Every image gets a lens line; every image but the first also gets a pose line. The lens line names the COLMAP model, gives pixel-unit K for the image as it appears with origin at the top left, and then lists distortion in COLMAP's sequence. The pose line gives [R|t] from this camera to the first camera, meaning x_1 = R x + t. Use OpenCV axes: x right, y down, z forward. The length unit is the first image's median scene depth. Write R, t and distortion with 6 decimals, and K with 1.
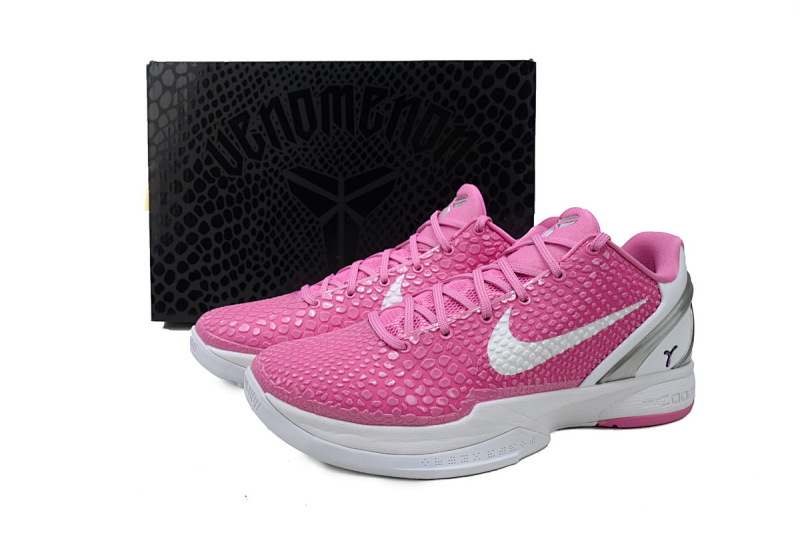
lens RADIAL K [[670.1, 0, 397.7], [0, 670.1, 268.0], [0, 0, 1]] dist [-0.000087, -0.011760]
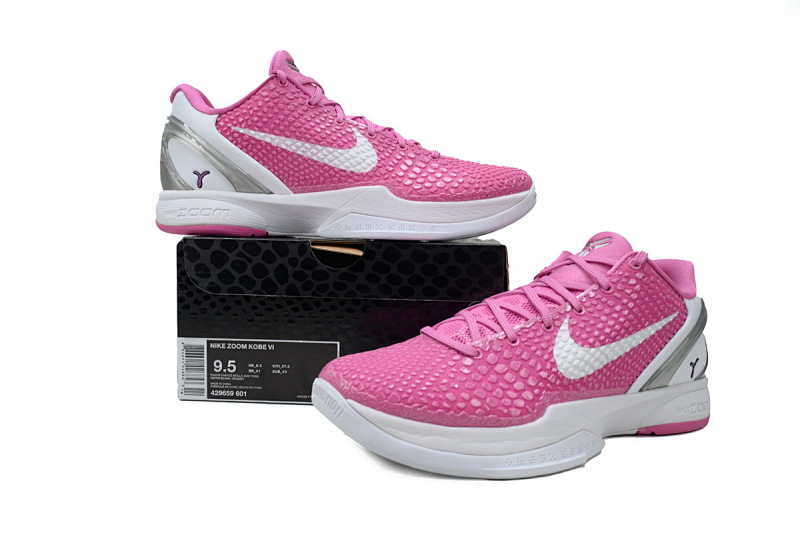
lens RADIAL K [[670.1, 0, 397.8], [0, 670.1, 264.4], [0, 0, 1]] dist [-0.000087, -0.011760]
pose [[0.989282, 0.009424, 0.145713, -0.258680], [0.007282, 0.993489, -0.113694, 0.095303], [-0.145836, 0.113537, 0.982772, -0.022035]]
